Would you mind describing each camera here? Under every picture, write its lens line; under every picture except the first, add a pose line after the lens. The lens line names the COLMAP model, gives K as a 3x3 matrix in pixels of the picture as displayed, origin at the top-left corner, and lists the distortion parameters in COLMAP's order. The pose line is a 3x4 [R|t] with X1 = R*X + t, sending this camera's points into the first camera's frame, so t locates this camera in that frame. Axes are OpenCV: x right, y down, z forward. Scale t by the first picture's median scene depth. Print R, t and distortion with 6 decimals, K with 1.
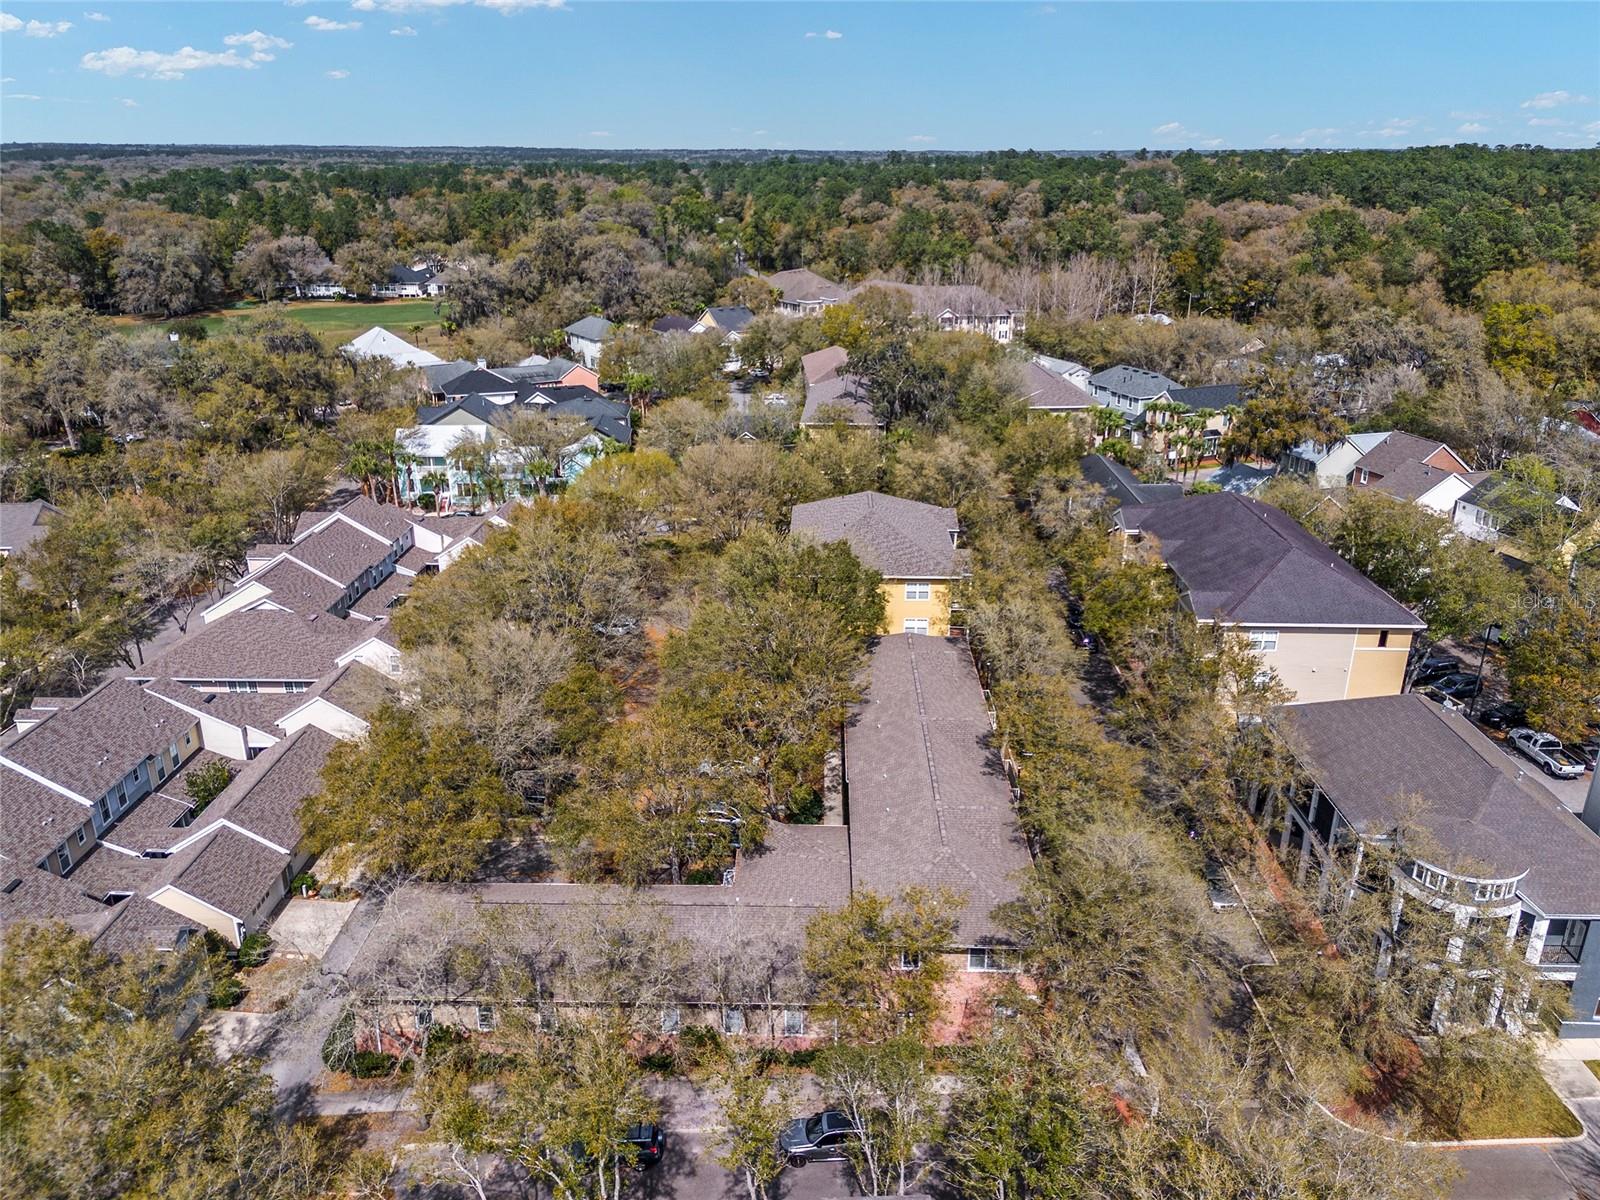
lens RADIAL K [[1119.3, 0, 800.0], [0, 1119.3, 600.0], [0, 0, 1]] dist [0.085778, -0.082641]
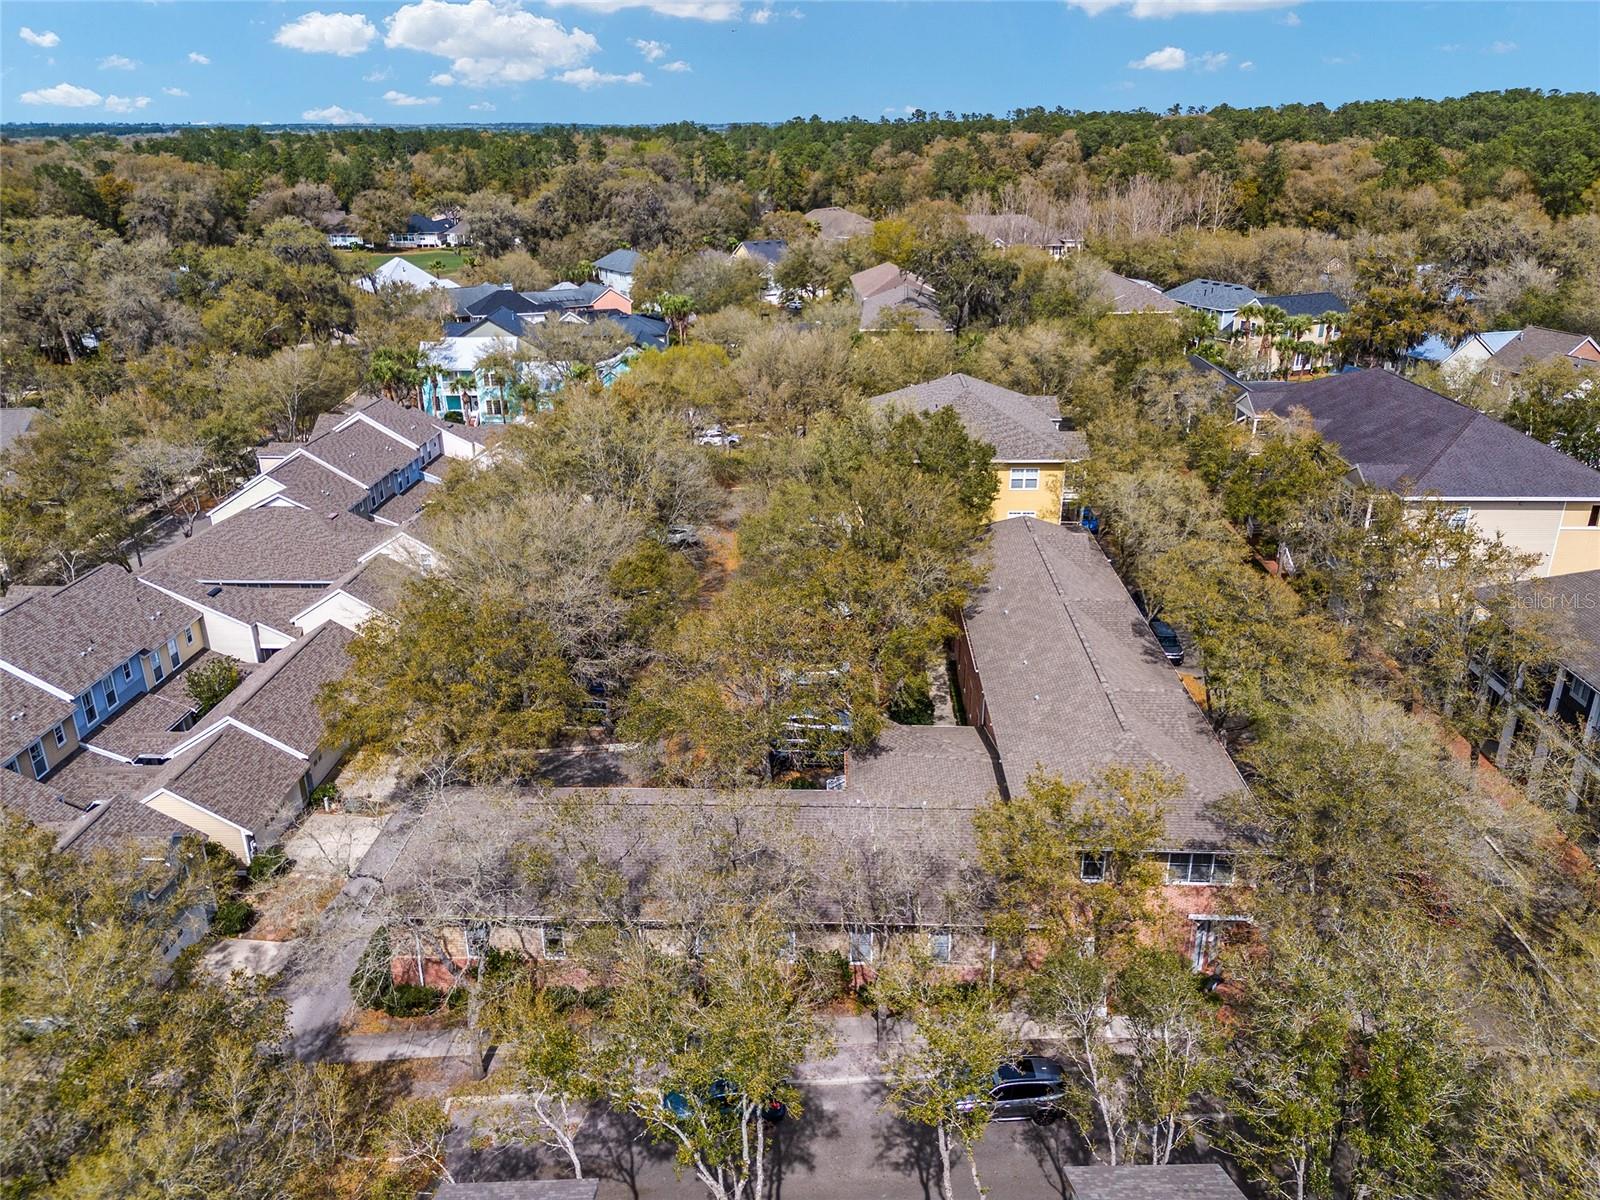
lens RADIAL K [[1119.3, 0, 800.0], [0, 1119.3, 600.0], [0, 0, 1]] dist [0.085778, -0.082641]
pose [[0.999868, -0.004297, -0.015644, -0.046765], [0.004583, 0.999823, 0.018255, 0.058964], [0.015563, -0.018325, 0.999711, 0.109748]]
